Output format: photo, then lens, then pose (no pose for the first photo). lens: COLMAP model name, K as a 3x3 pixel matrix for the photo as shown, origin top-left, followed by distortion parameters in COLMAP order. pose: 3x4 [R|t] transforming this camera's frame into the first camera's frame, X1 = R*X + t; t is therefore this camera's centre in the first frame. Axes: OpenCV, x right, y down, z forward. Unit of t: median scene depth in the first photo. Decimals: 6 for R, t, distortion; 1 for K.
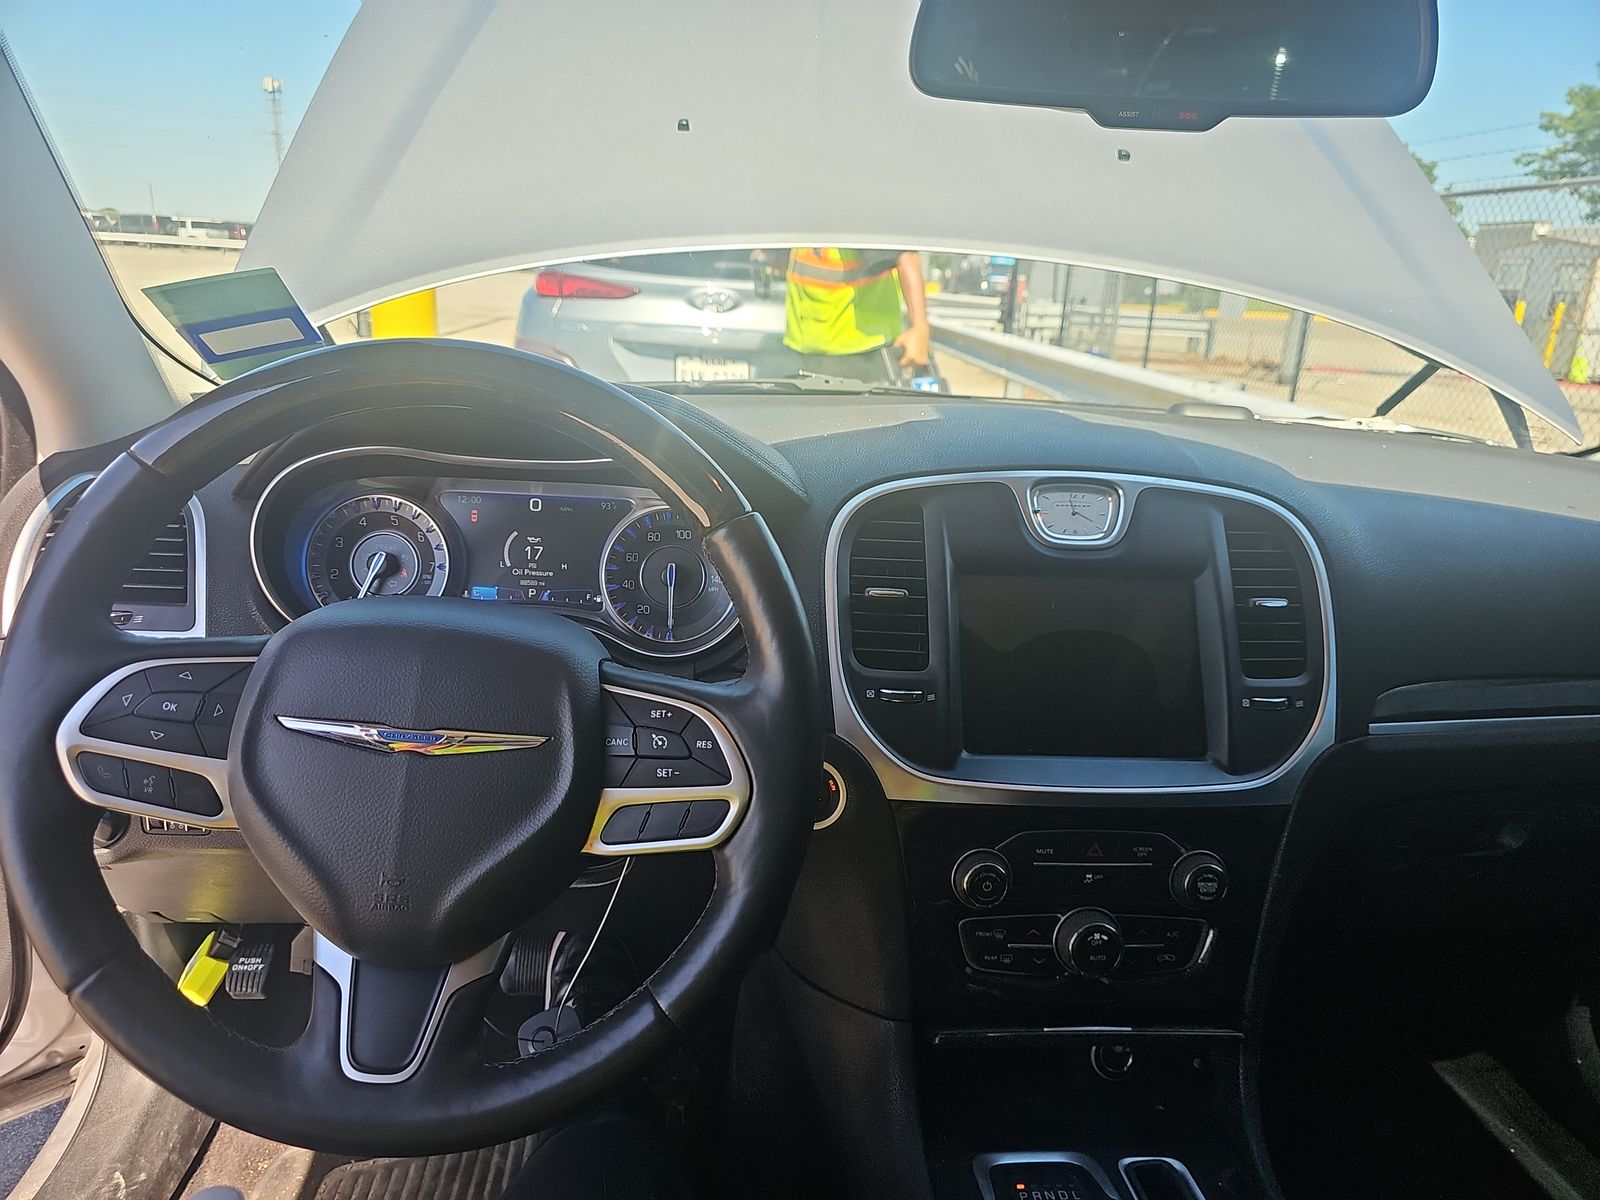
lens RADIAL K [[1052.8, 0, 805.4], [0, 1052.8, 619.3], [0, 0, 1]] dist [0.054887, -0.058761]
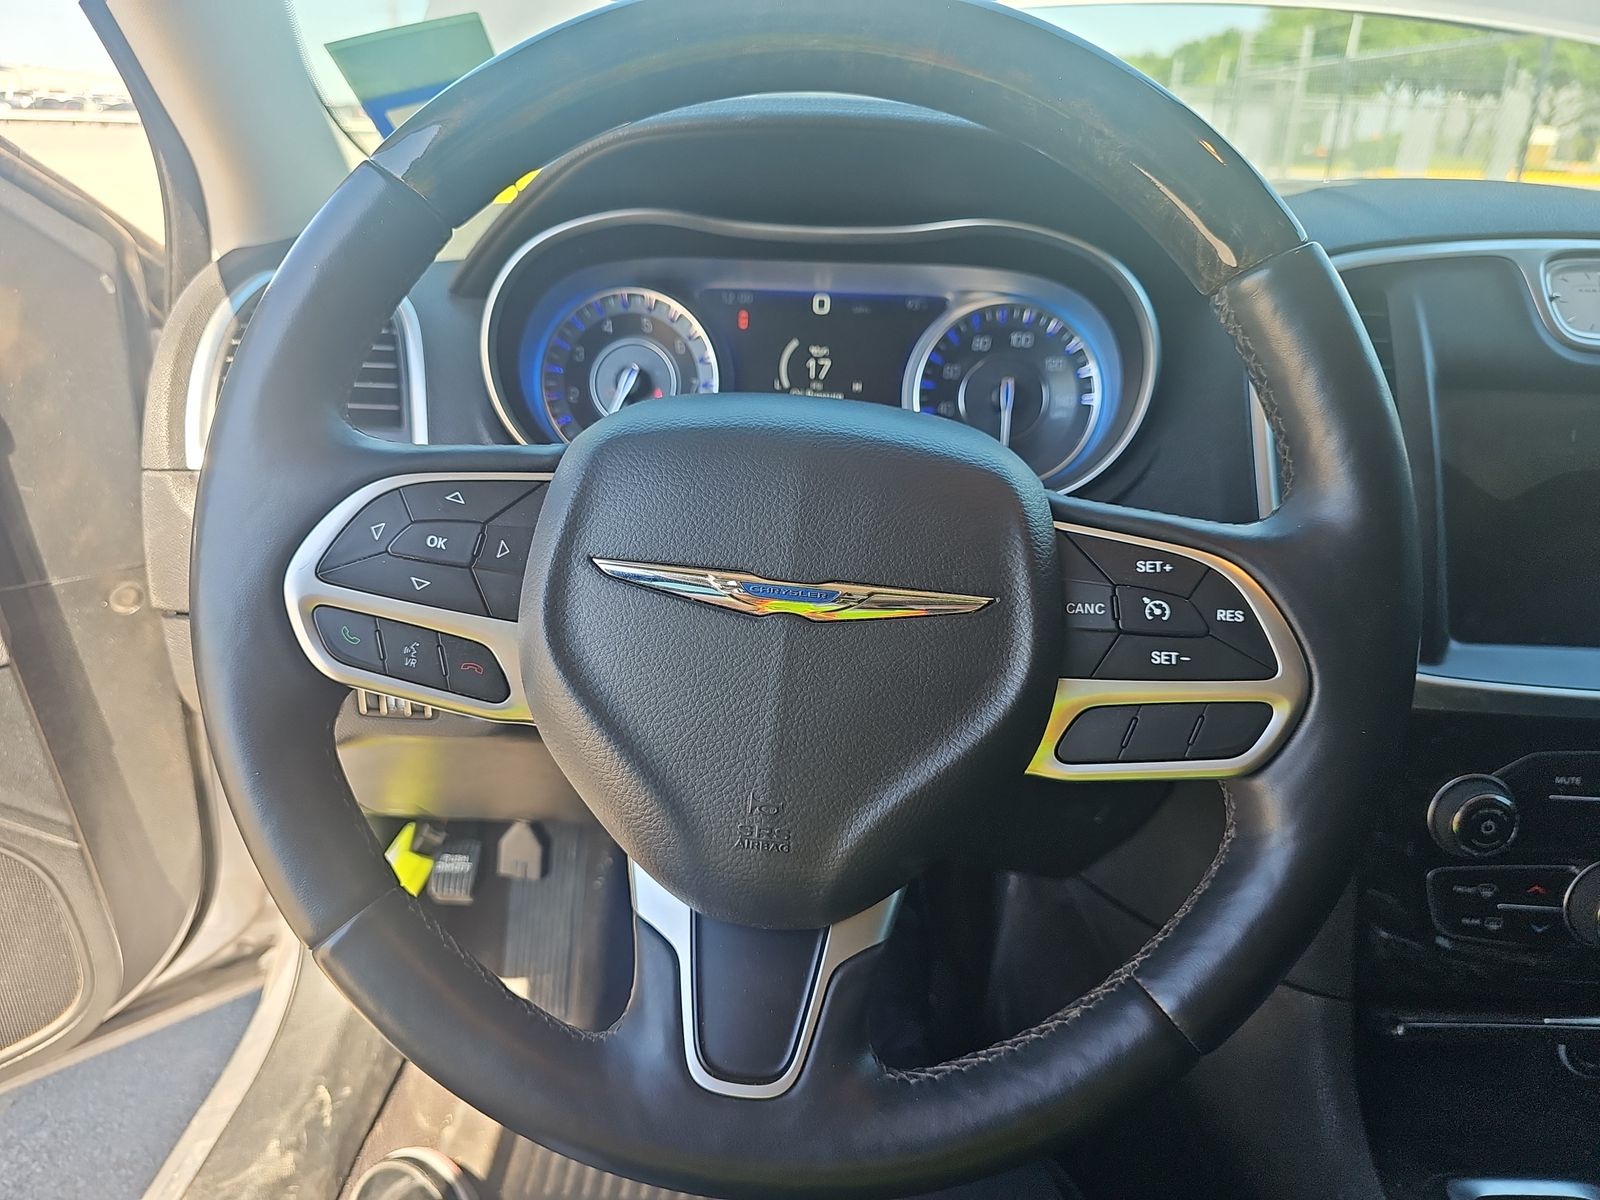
lens RADIAL K [[1073.5, 0, 800.0], [0, 1073.5, 600.0], [0, 0, 1]] dist [0.002512, -0.004359]
pose [[0.993986, 0.016885, -0.108197, -0.204869], [-0.007510, 0.996226, 0.086477, 0.040591], [0.109249, -0.085144, 0.990361, 0.241864]]
